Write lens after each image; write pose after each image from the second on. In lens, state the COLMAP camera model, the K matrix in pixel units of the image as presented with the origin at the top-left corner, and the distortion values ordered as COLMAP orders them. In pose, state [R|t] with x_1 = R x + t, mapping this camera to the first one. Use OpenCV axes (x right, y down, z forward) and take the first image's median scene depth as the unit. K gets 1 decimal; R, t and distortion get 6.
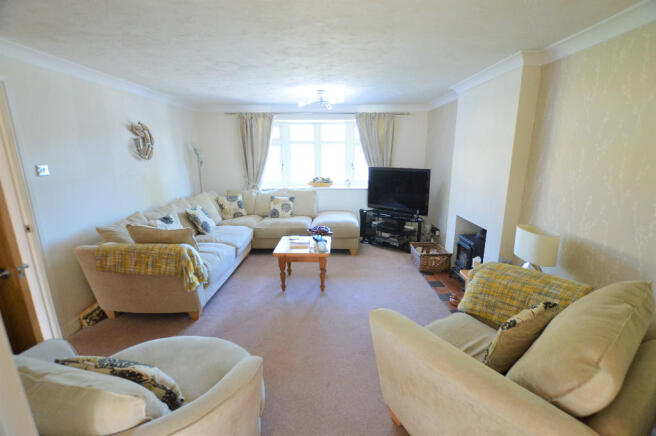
lens RADIAL K [[293.9, 0, 330.8], [0, 293.9, 221.9], [0, 0, 1]] dist [-0.039184, 0.007914]
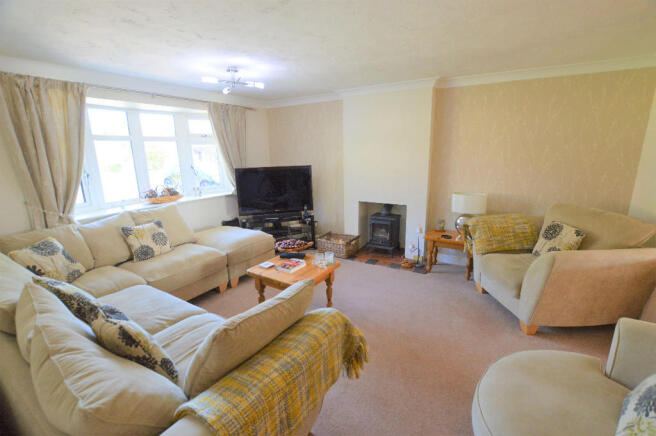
lens RADIAL K [[293.9, 0, 330.8], [0, 293.9, 221.9], [0, 0, 1]] dist [-0.039184, 0.007914]
pose [[0.520937, -0.207936, 0.827881, -0.461561], [0.215542, 0.970490, 0.108126, -0.070895], [-0.825933, 0.122116, 0.550383, 0.332949]]
